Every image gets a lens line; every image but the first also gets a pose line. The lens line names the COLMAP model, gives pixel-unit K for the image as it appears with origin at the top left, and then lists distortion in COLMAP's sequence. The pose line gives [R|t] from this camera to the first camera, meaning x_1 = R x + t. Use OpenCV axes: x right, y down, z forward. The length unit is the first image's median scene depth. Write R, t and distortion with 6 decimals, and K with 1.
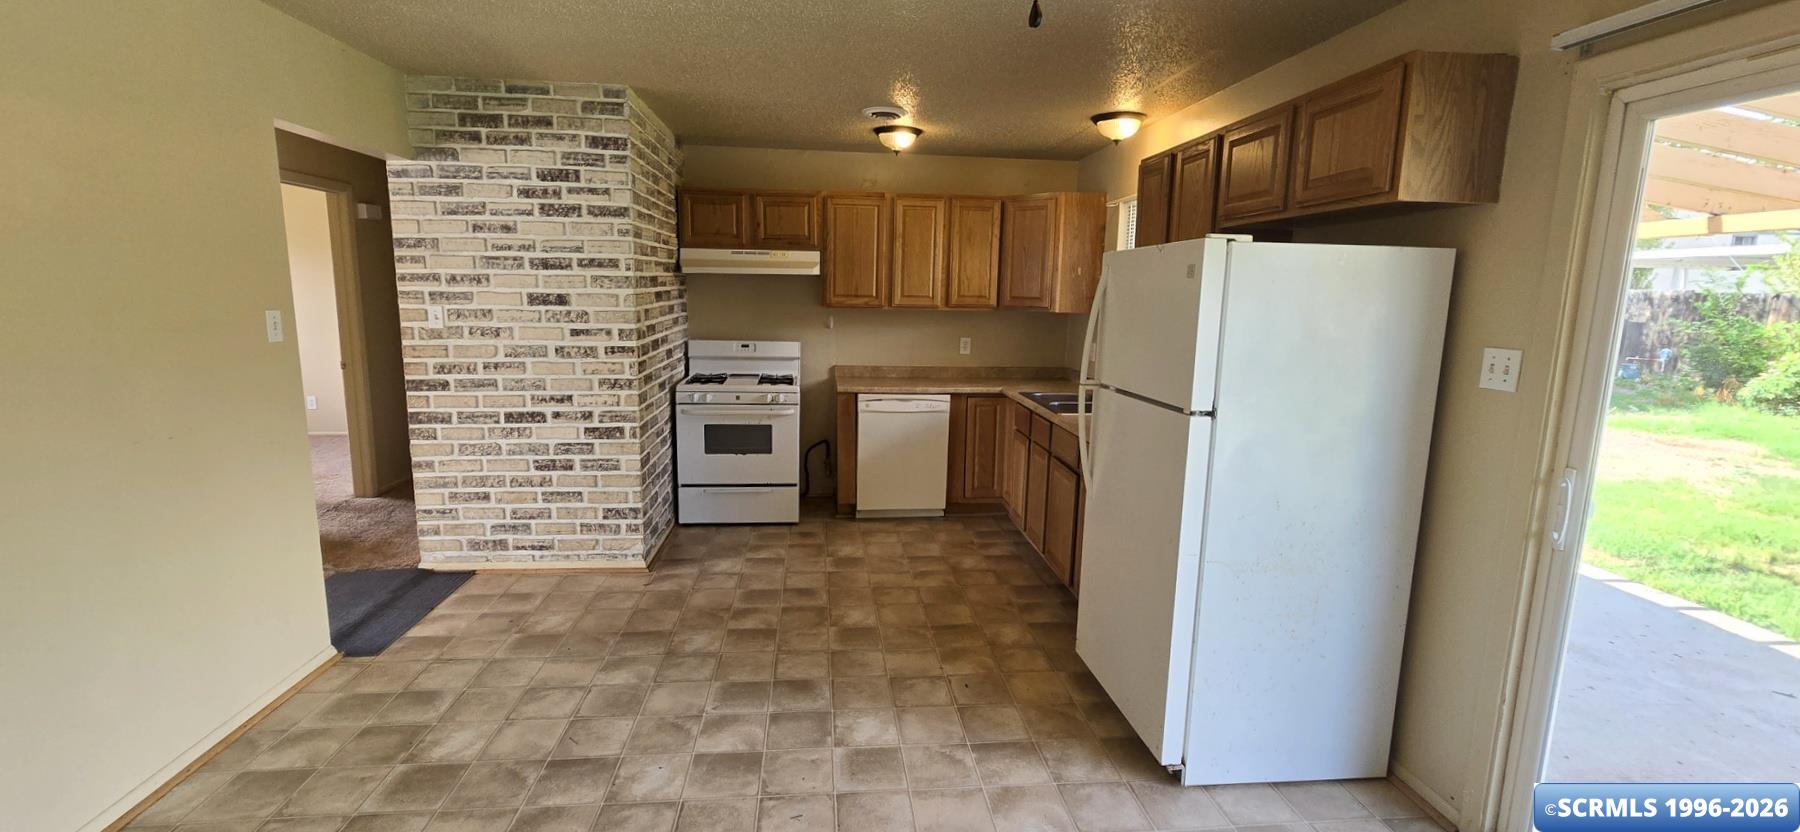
lens RADIAL K [[753.9, 0, 891.7], [0, 753.9, 411.0], [0, 0, 1]] dist [-0.003935, -0.000095]
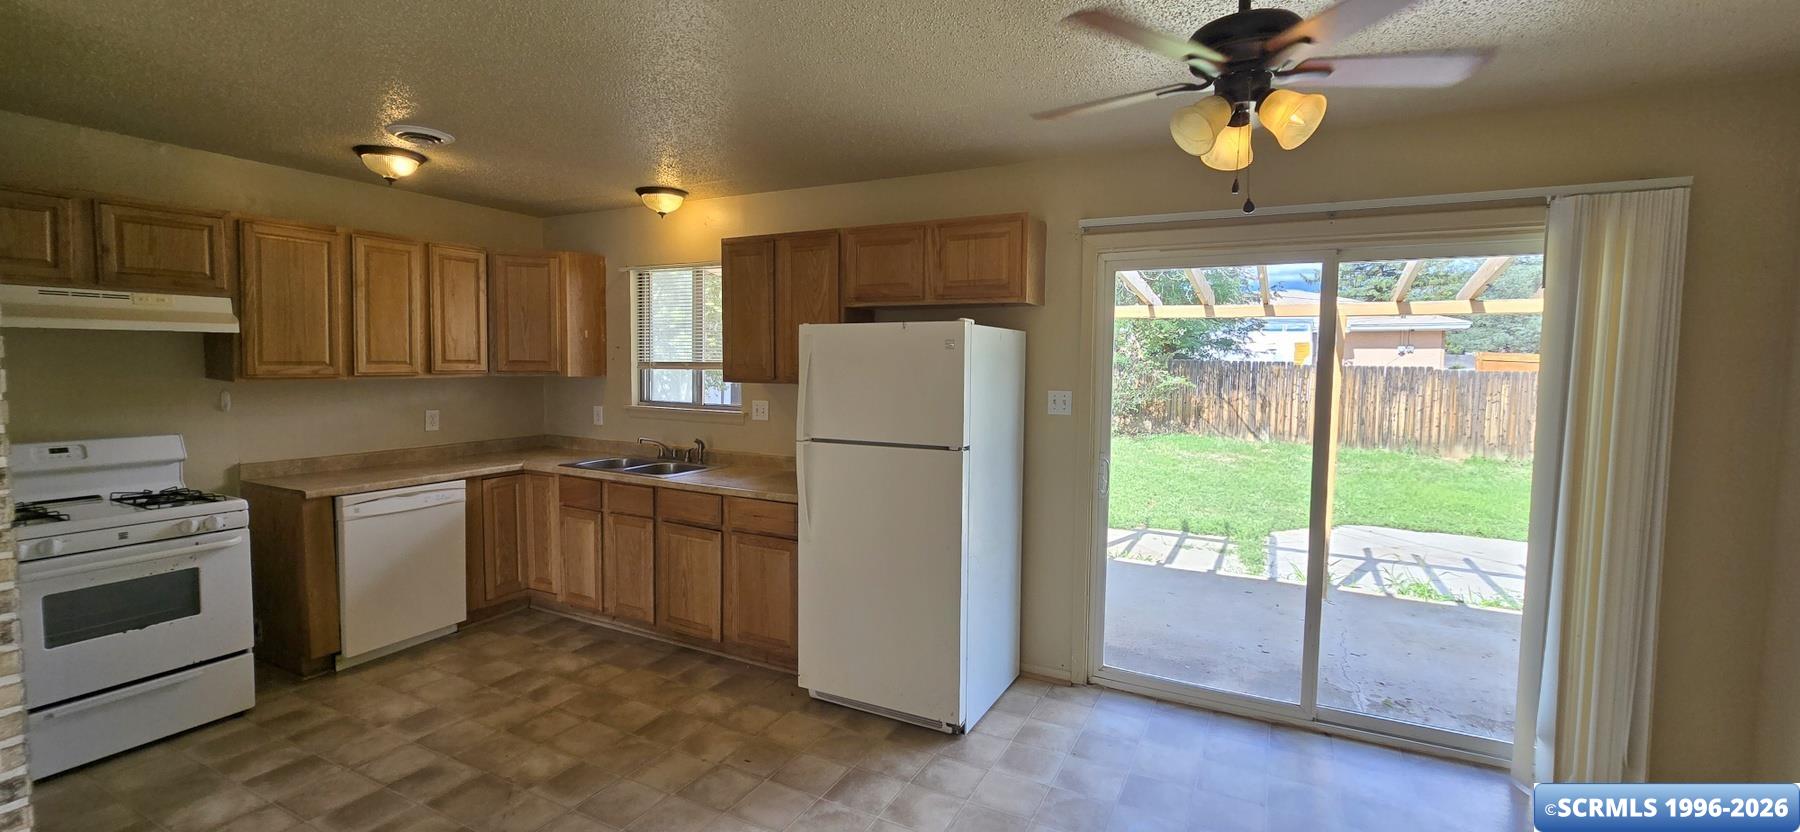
lens RADIAL K [[742.0, 0, 895.2], [0, 742.0, 405.7], [0, 0, 1]] dist [-0.000717, 0.000284]
pose [[0.550974, -0.064913, 0.831994, -0.425018], [0.129829, 0.991499, -0.008620, -0.042780], [-0.824361, 0.112766, 0.554718, 0.195110]]
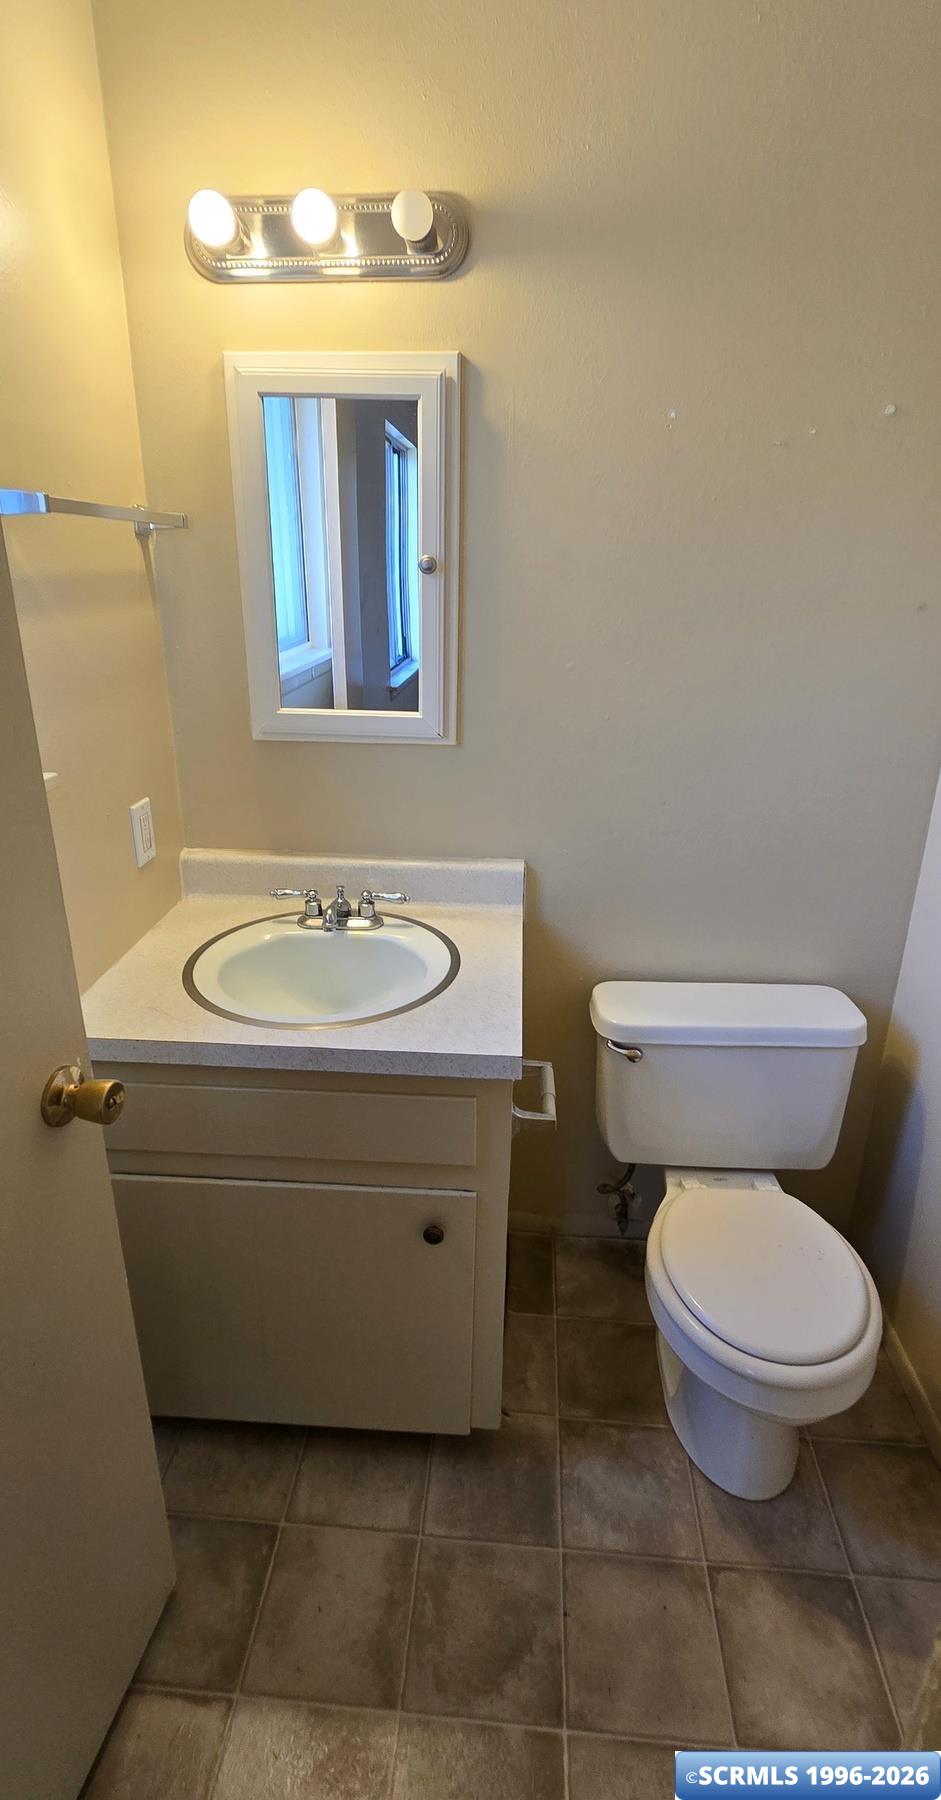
lens RADIAL K [[856.5, 0, 470.1], [0, 856.5, 897.8], [0, 0, 1]] dist [0.000264, 0.000044]
pose [[-0.166424, 0.335057, -0.927383, 0.253168], [-0.171074, 0.916425, 0.361799, -0.078579], [0.971101, 0.218863, -0.095195, 0.591016]]
